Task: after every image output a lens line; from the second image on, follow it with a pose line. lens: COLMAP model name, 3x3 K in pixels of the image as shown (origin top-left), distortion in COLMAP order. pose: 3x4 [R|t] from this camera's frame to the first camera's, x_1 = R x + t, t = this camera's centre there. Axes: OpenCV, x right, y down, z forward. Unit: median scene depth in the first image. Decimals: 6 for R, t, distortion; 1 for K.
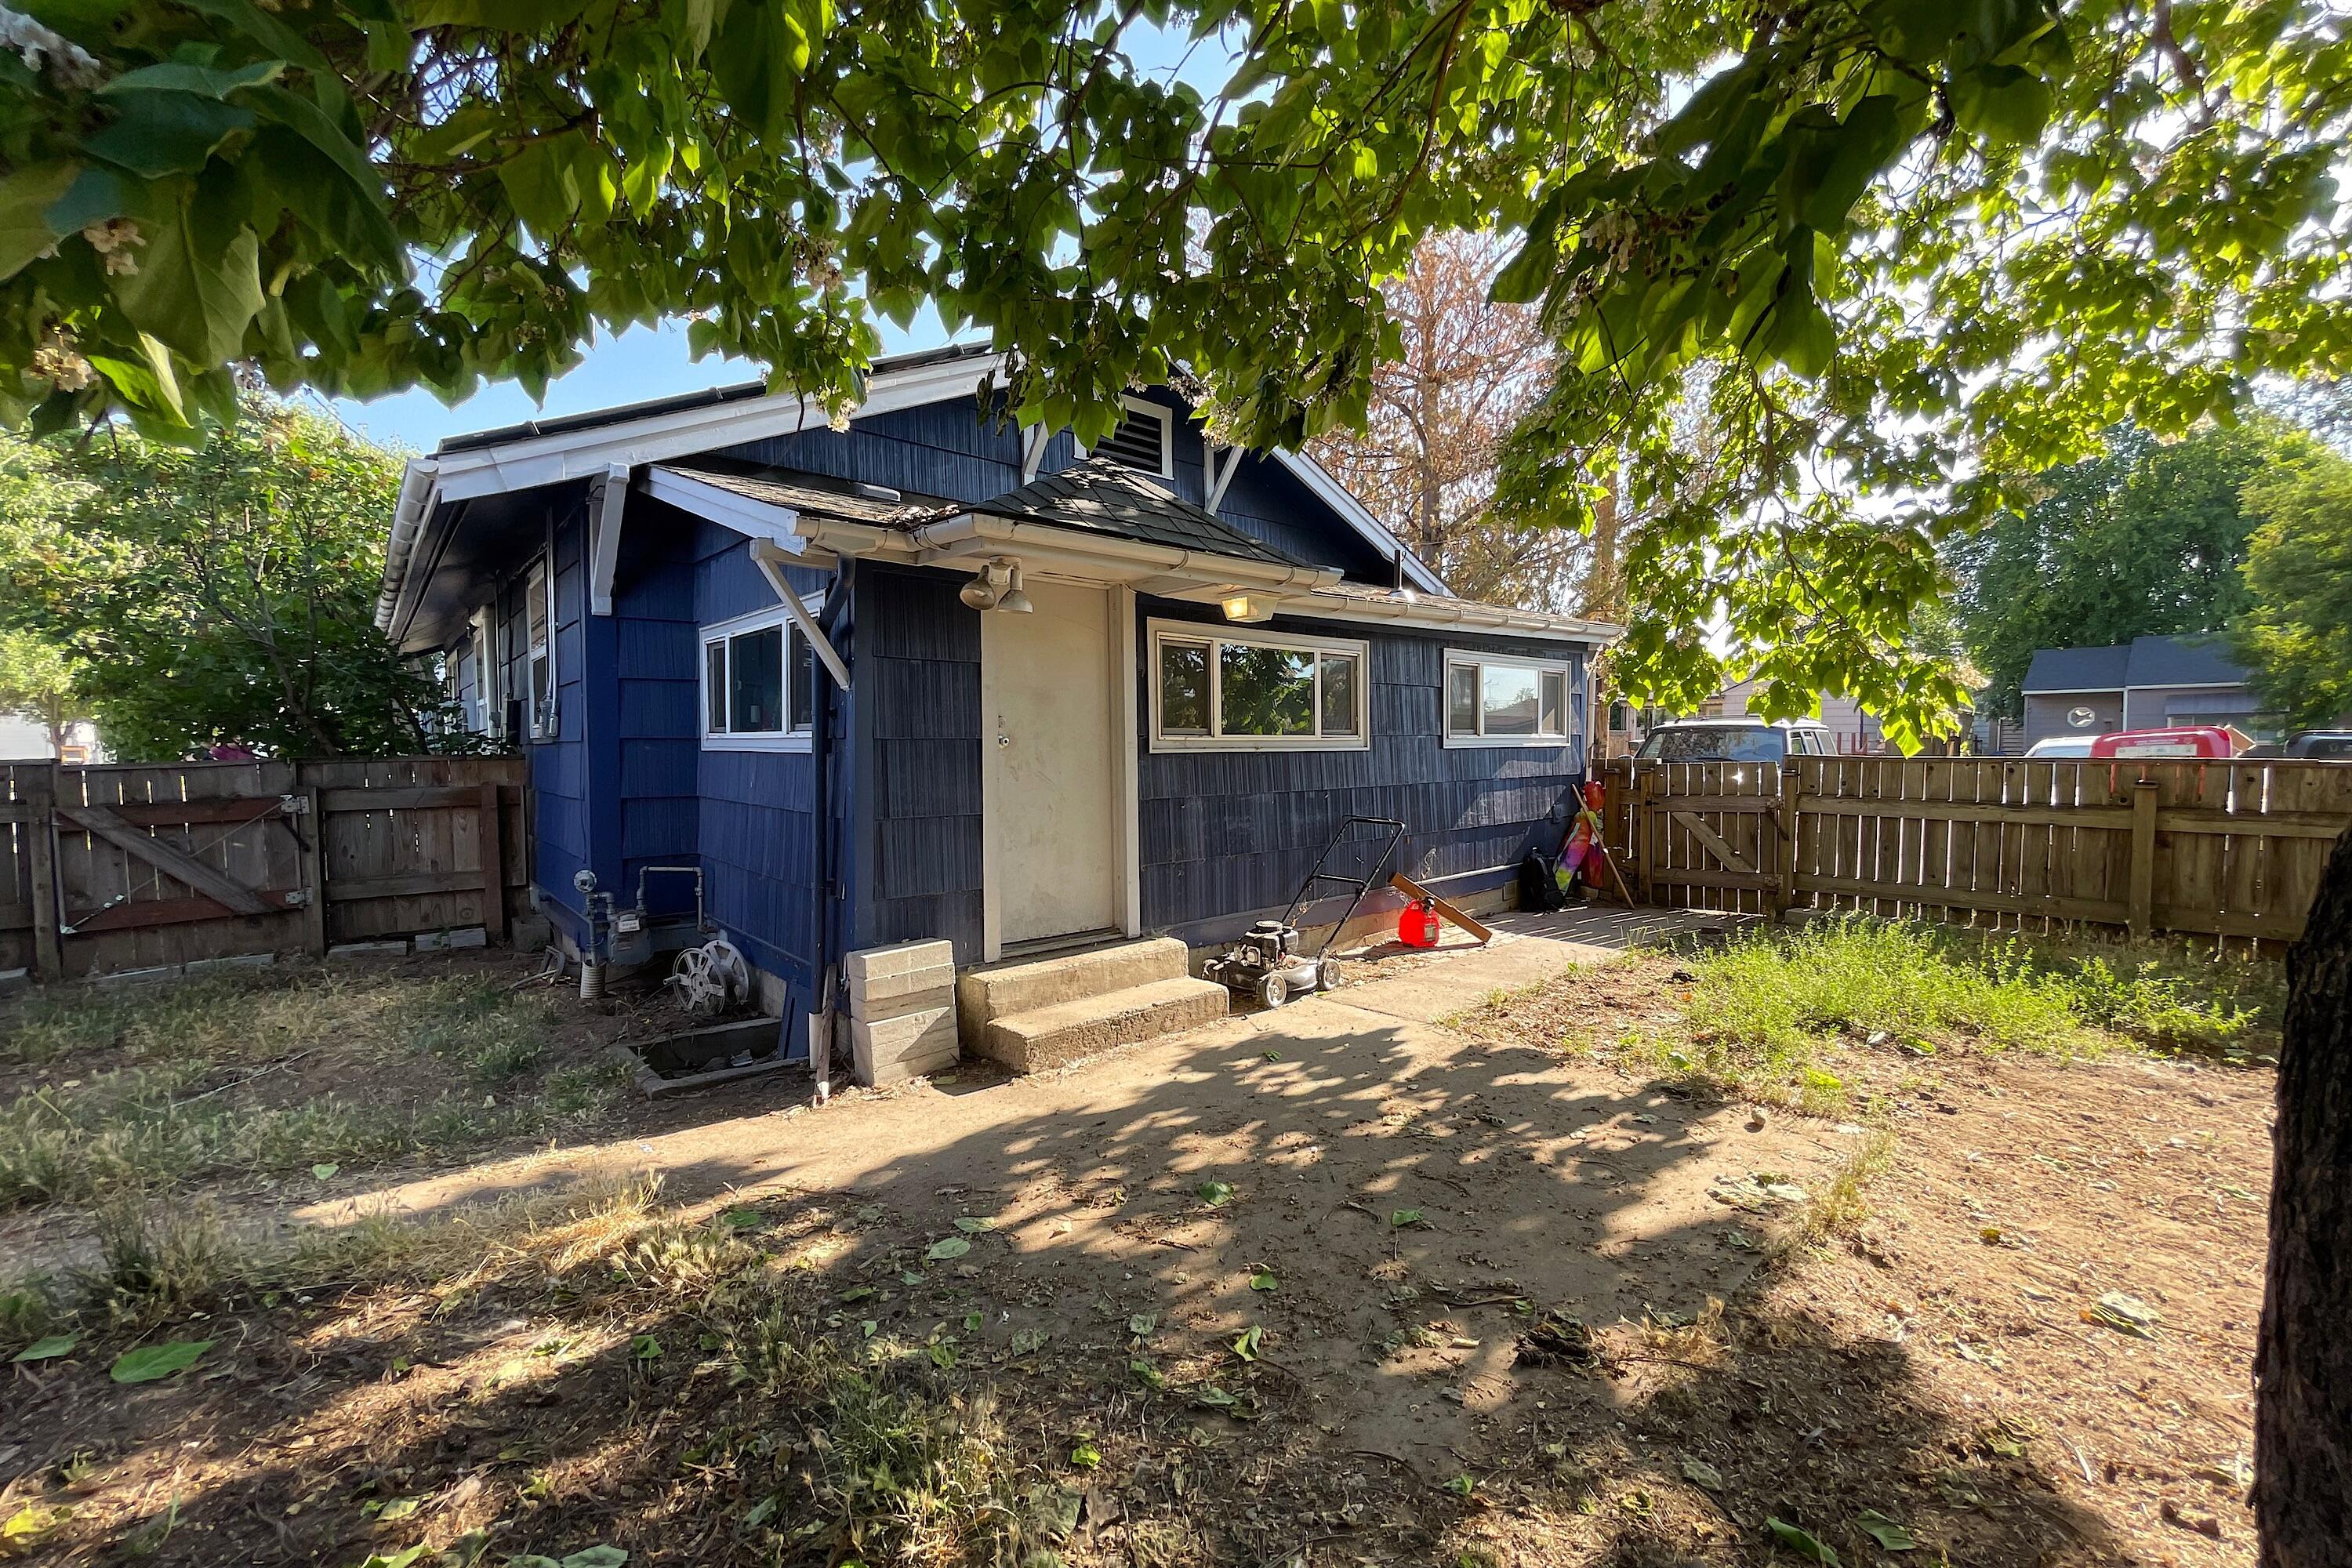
lens RADIAL K [[970.5, 0, 1196.6], [0, 970.5, 780.8], [0, 0, 1]] dist [0.002928, 0.000078]
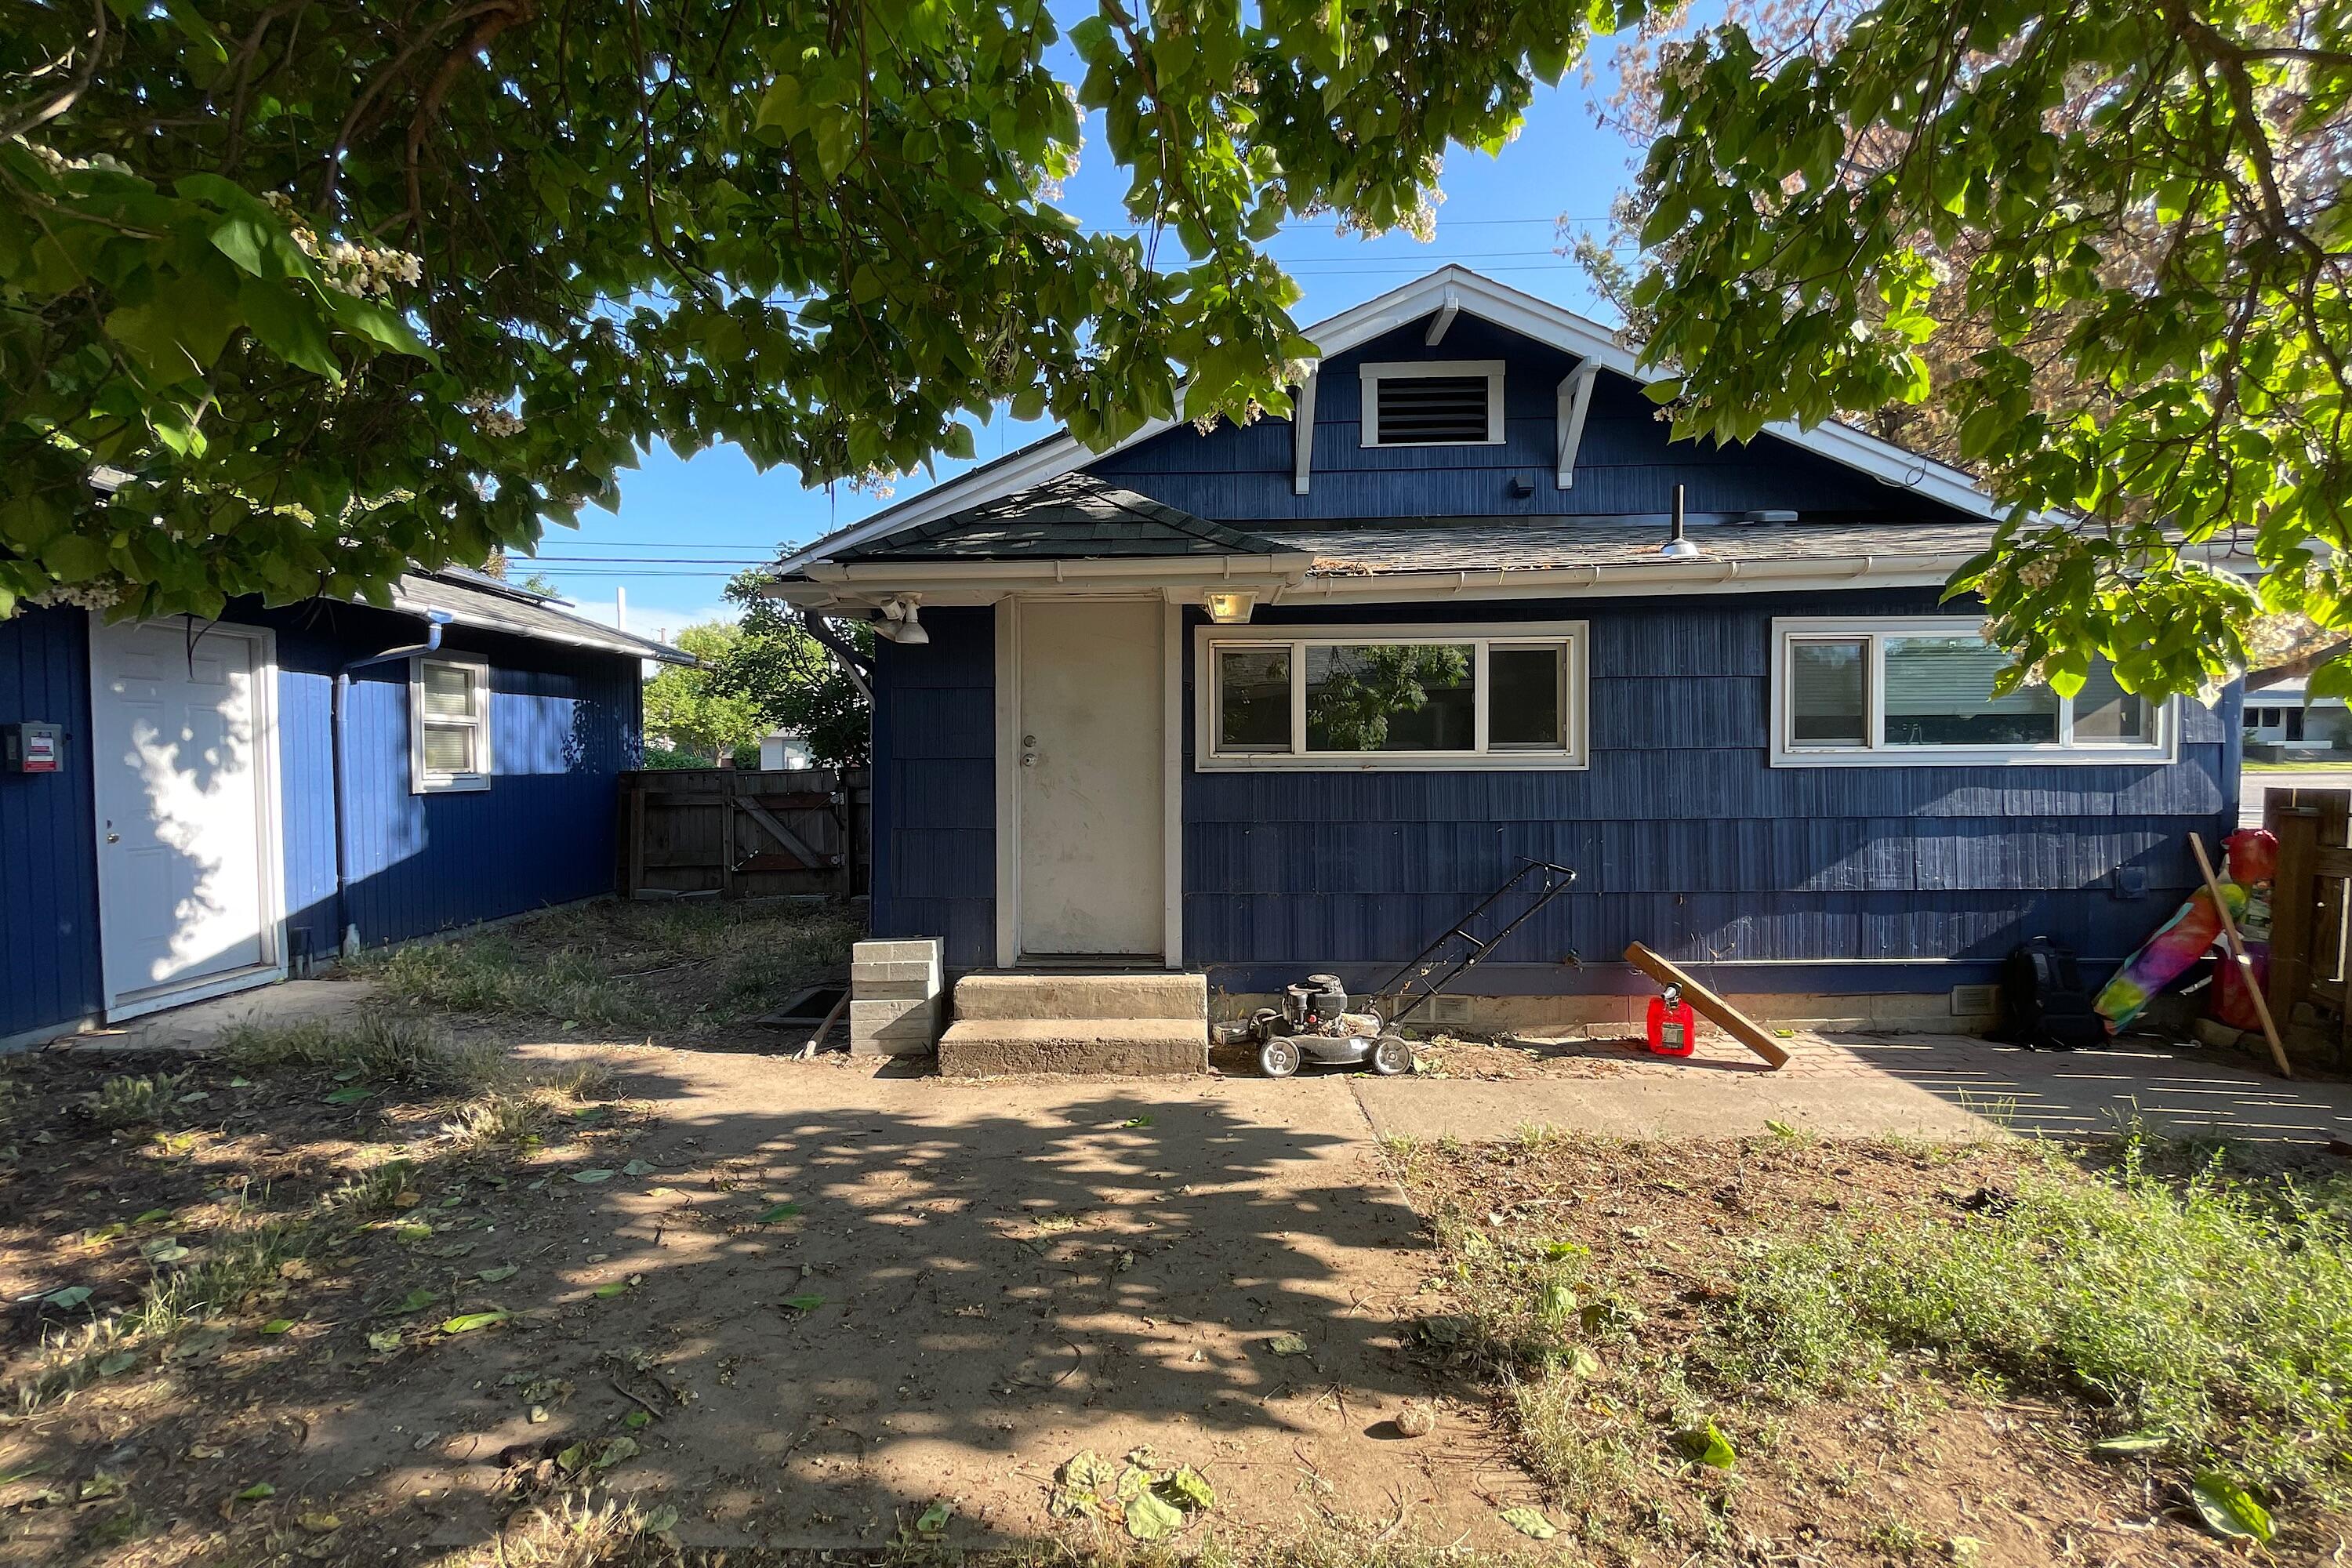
lens RADIAL K [[970.5, 0, 1196.6], [0, 970.5, 780.8], [0, 0, 1]] dist [0.002928, 0.000078]
pose [[0.718416, 0.019703, -0.695335, 0.688393], [-0.023385, 0.999718, 0.004168, -0.027680], [0.695221, 0.013266, 0.718674, 0.391861]]
